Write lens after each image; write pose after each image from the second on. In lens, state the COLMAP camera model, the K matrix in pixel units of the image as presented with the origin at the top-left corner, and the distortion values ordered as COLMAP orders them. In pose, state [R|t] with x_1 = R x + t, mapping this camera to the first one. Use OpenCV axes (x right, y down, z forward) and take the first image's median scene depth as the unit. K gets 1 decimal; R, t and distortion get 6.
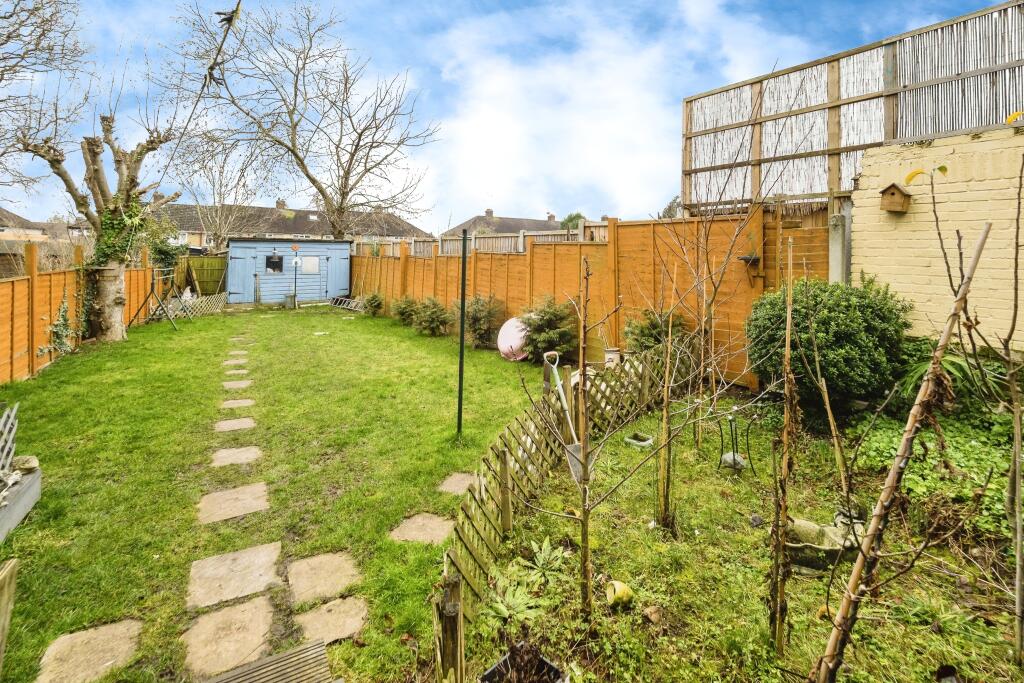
lens RADIAL K [[455.8, 0, 507.8], [0, 455.8, 318.1], [0, 0, 1]] dist [-0.003093, -0.000414]
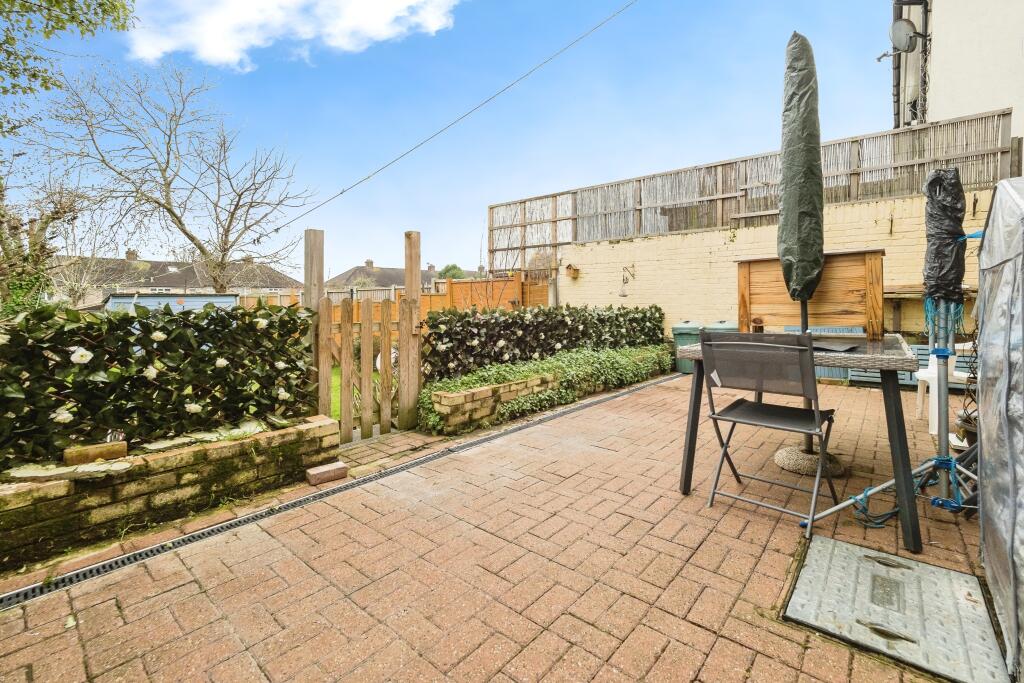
lens RADIAL K [[455.8, 0, 507.8], [0, 455.8, 318.1], [0, 0, 1]] dist [-0.003093, -0.000414]
pose [[0.968163, -0.032457, 0.248209, 0.009481], [0.057985, 0.993668, -0.096240, 0.023856], [-0.243514, 0.107568, 0.963914, -0.163043]]
